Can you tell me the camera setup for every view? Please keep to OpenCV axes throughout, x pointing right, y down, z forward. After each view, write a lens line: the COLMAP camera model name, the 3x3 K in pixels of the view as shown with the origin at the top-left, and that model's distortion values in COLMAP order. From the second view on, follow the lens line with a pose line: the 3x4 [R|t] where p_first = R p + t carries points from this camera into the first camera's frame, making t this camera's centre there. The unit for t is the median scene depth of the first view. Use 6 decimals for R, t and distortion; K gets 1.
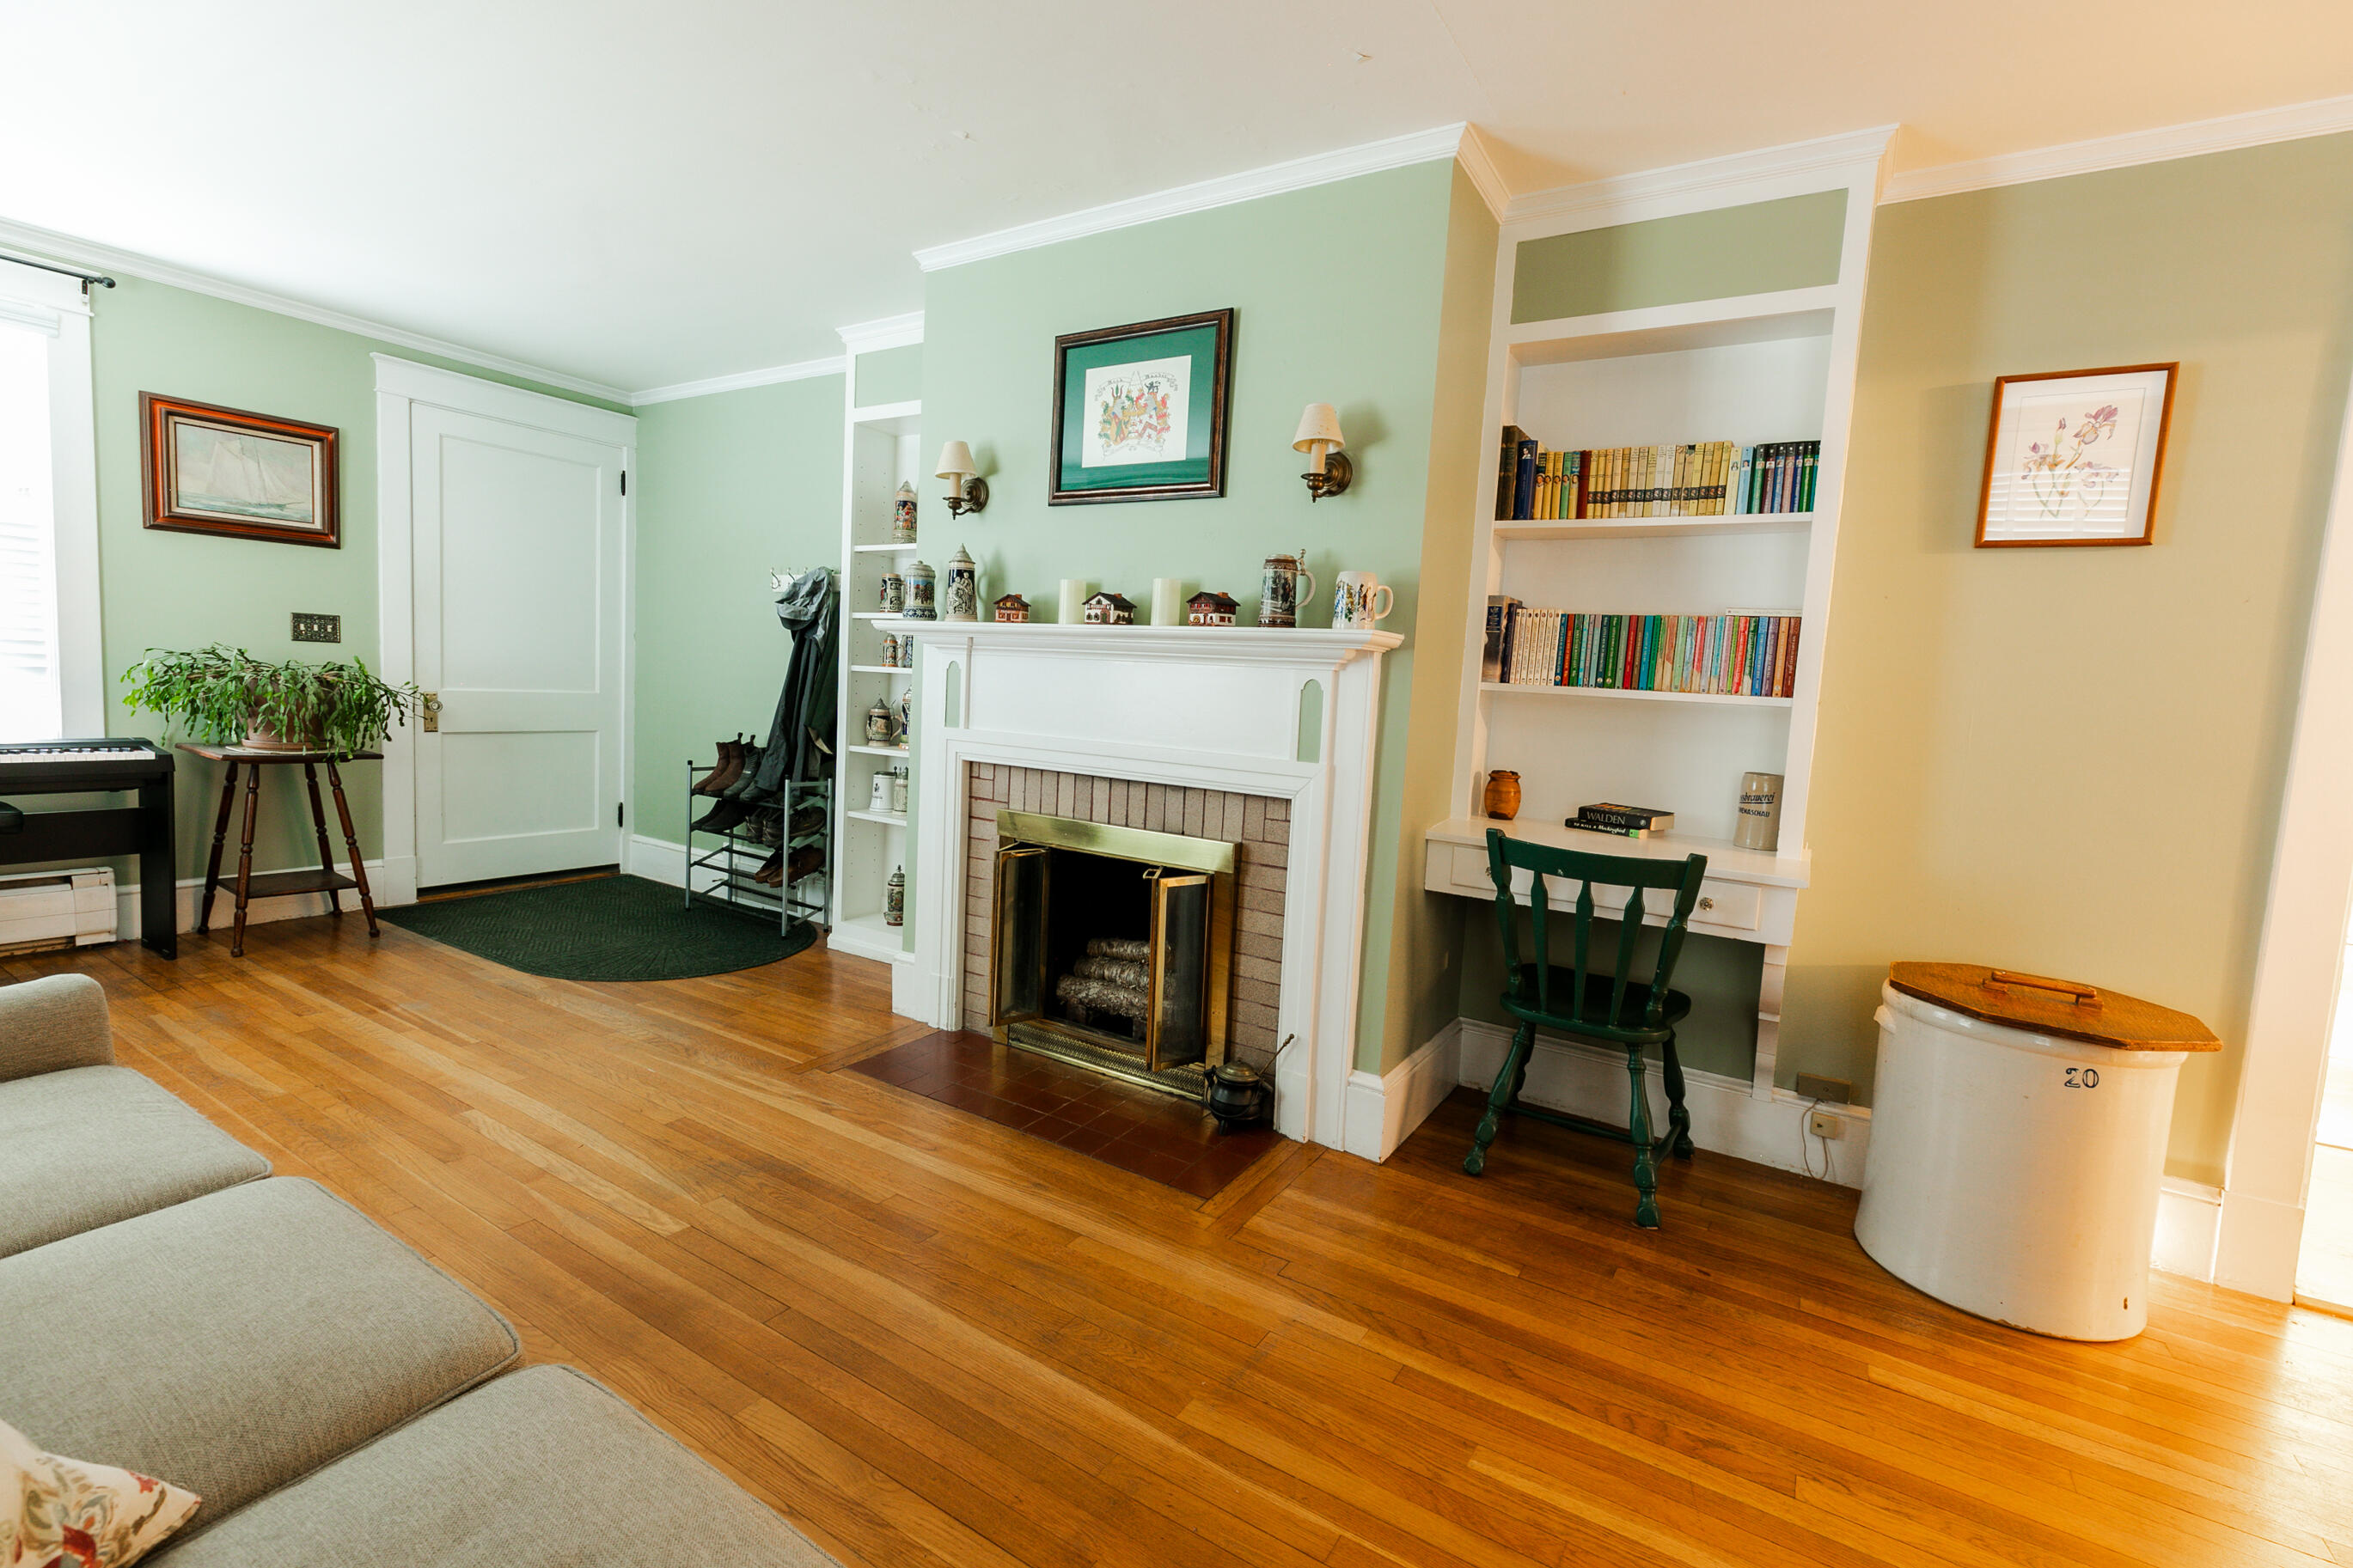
lens RADIAL K [[1038.0, 0, 1166.2], [0, 1038.0, 777.5], [0, 0, 1]] dist [-0.000678, 0.000167]
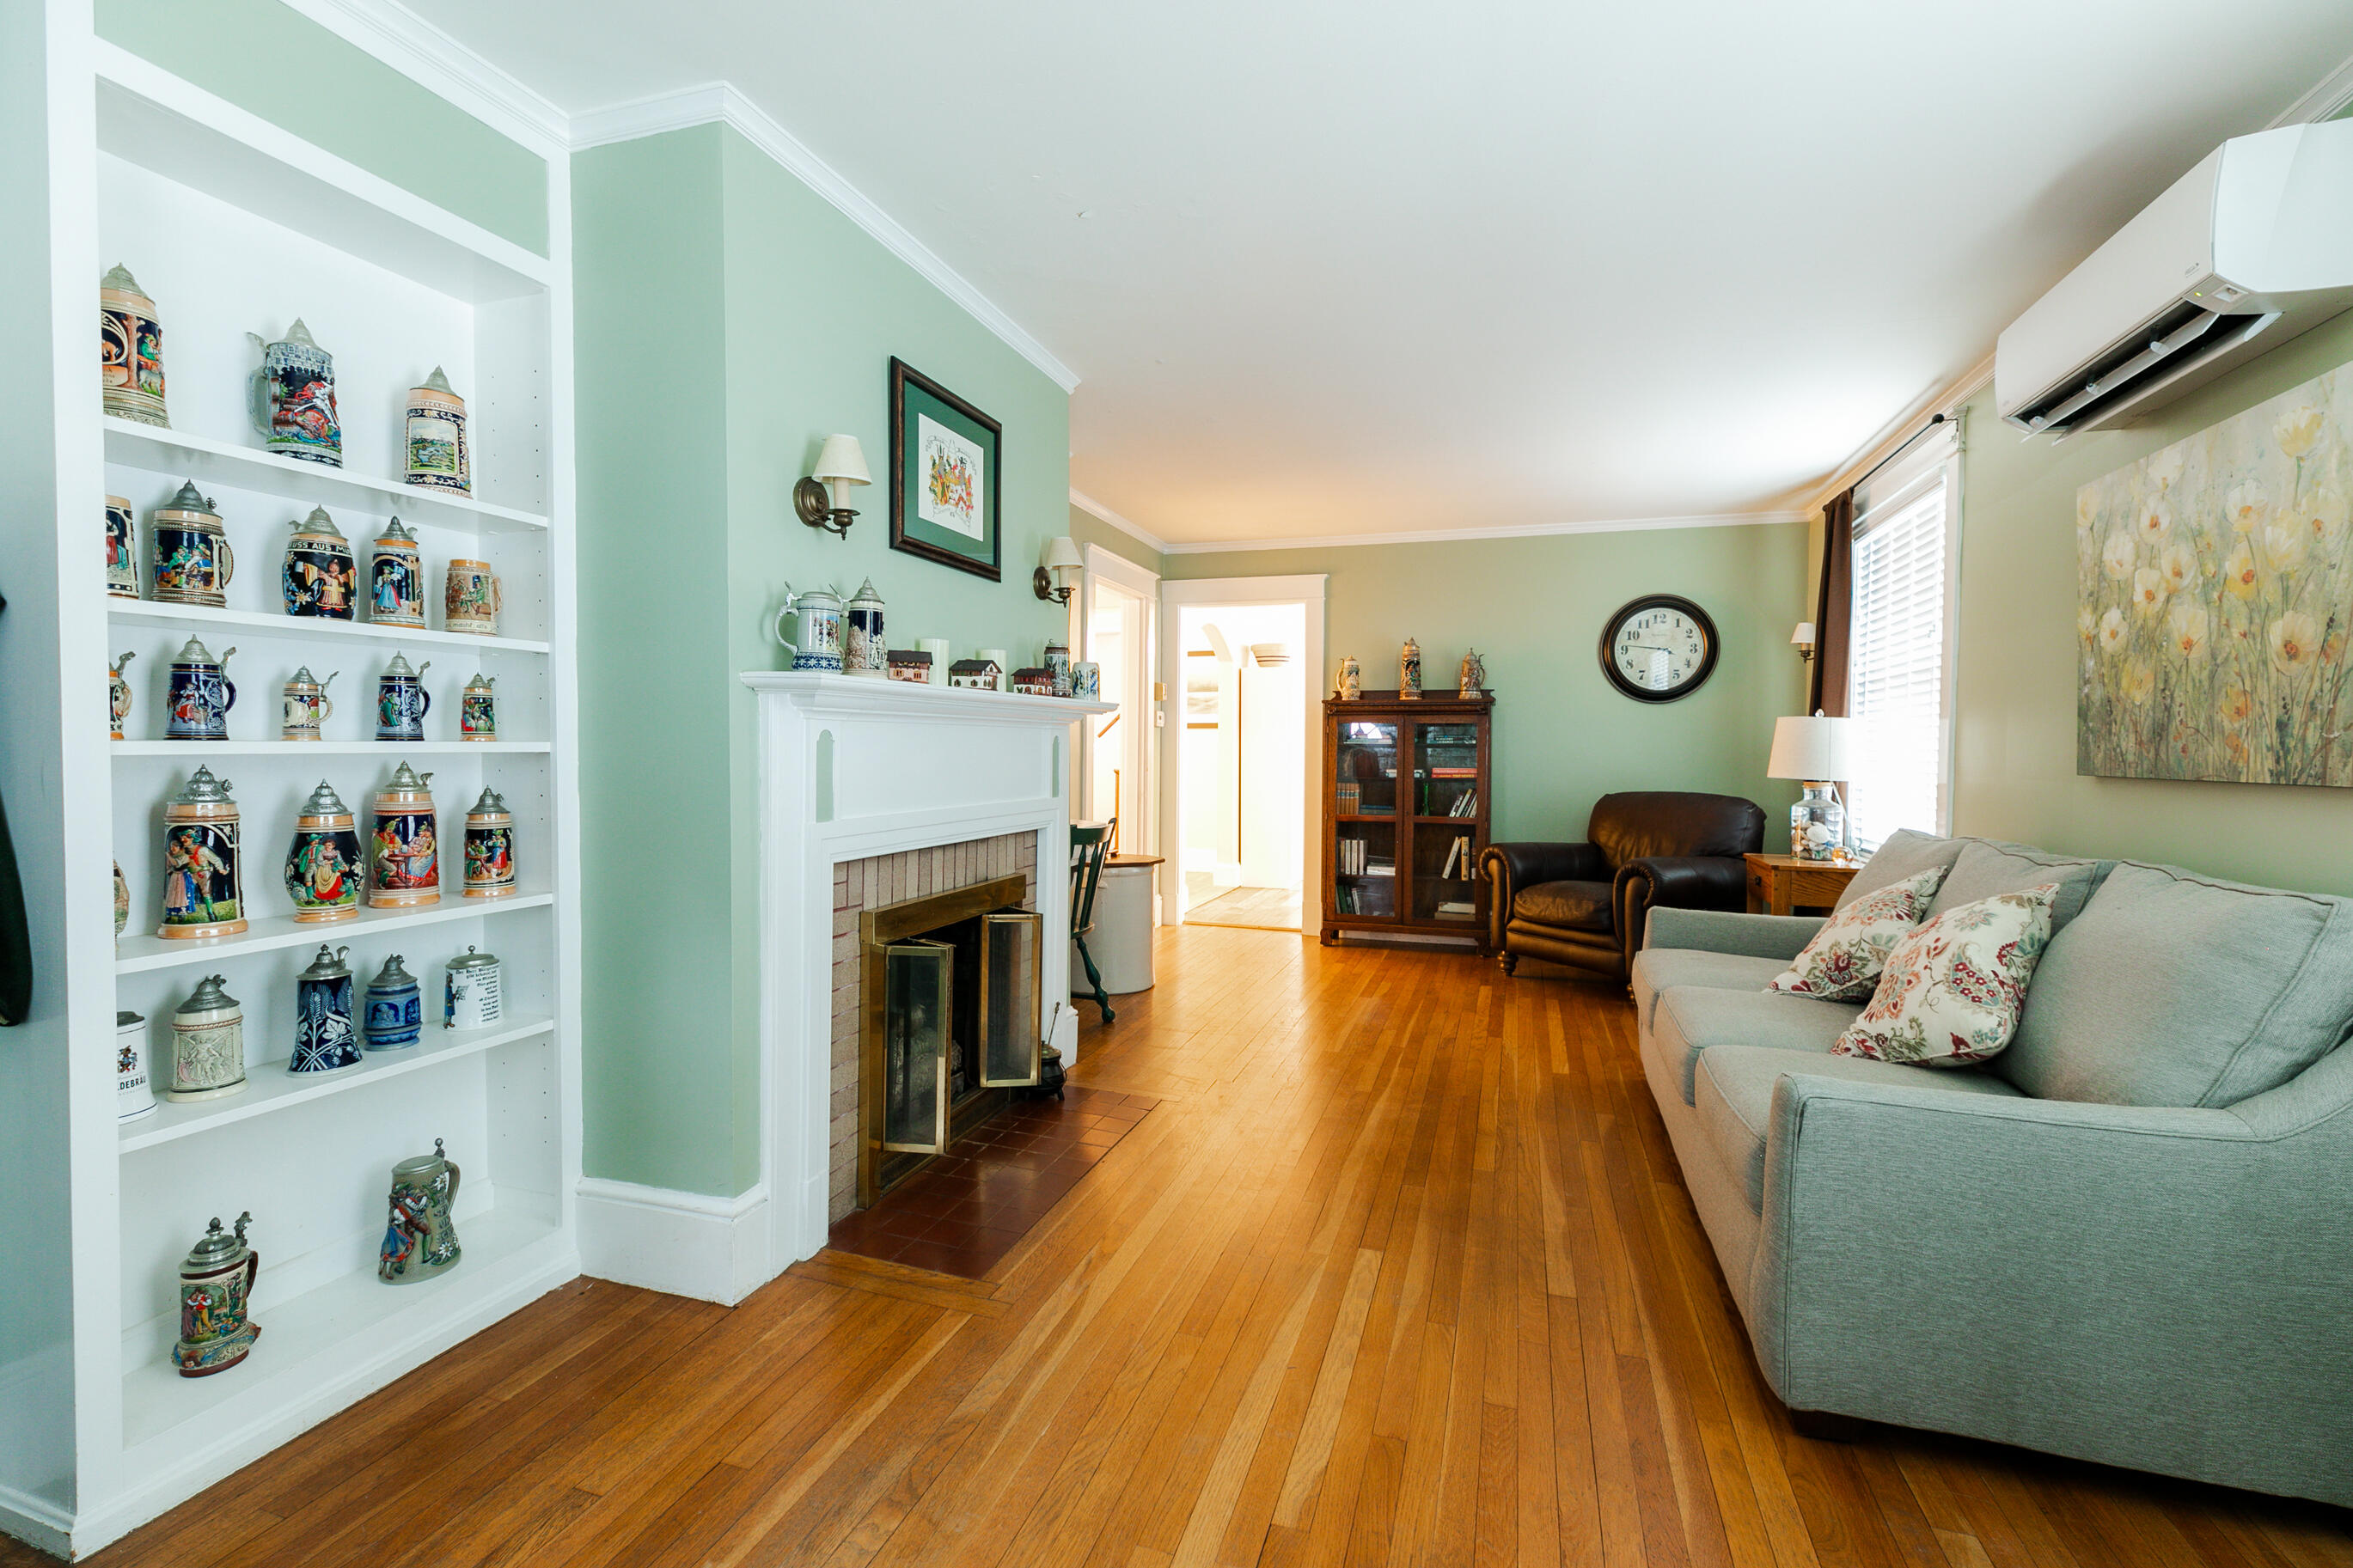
lens RADIAL K [[1038.0, 0, 1188.2], [0, 1038.0, 780.3], [0, 0, 1]] dist [-0.000678, 0.000167]
pose [[-0.249921, -0.089919, 0.964082, -1.054148], [0.069851, 0.991410, 0.110575, -0.152422], [-0.965743, 0.094977, -0.241493, 1.017342]]
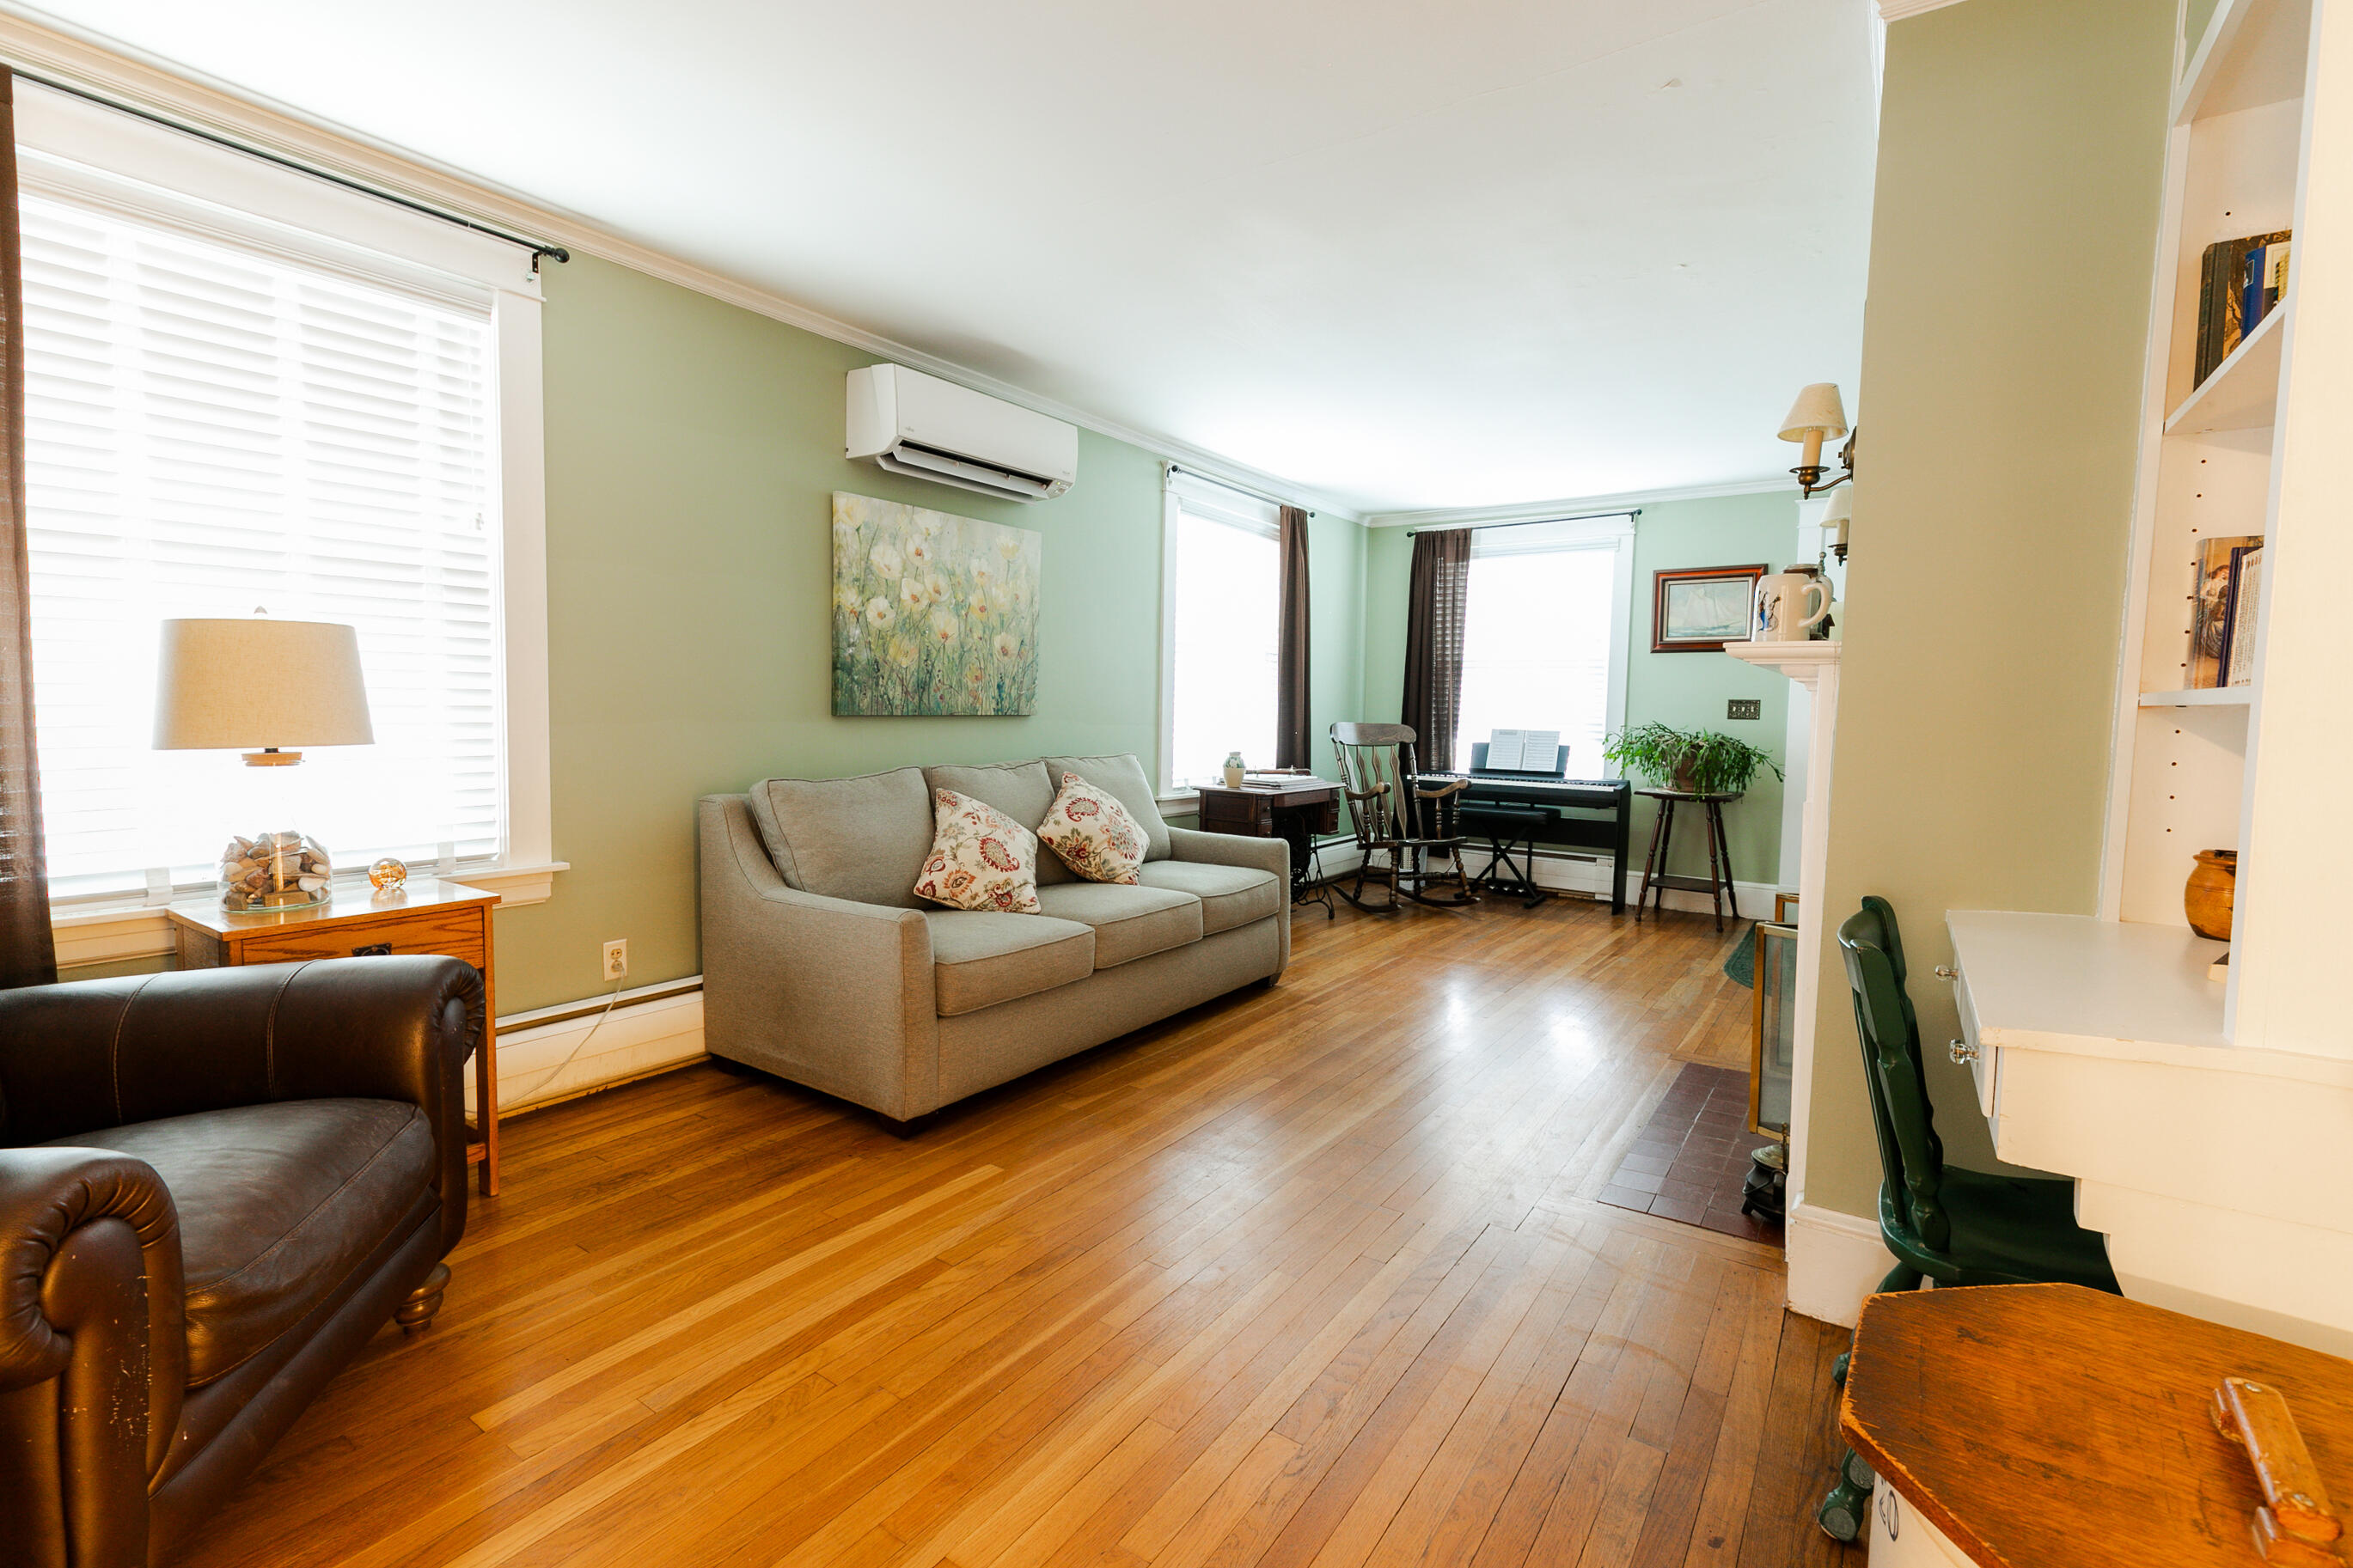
lens RADIAL K [[1038.0, 0, 1159.9], [0, 1038.0, 780.1], [0, 0, 1]] dist [-0.000678, 0.000167]
pose [[-0.066911, 0.017160, -0.997611, 0.882196], [-0.115652, 0.992979, 0.024837, 0.007830], [0.991034, 0.117038, -0.064457, 0.464177]]
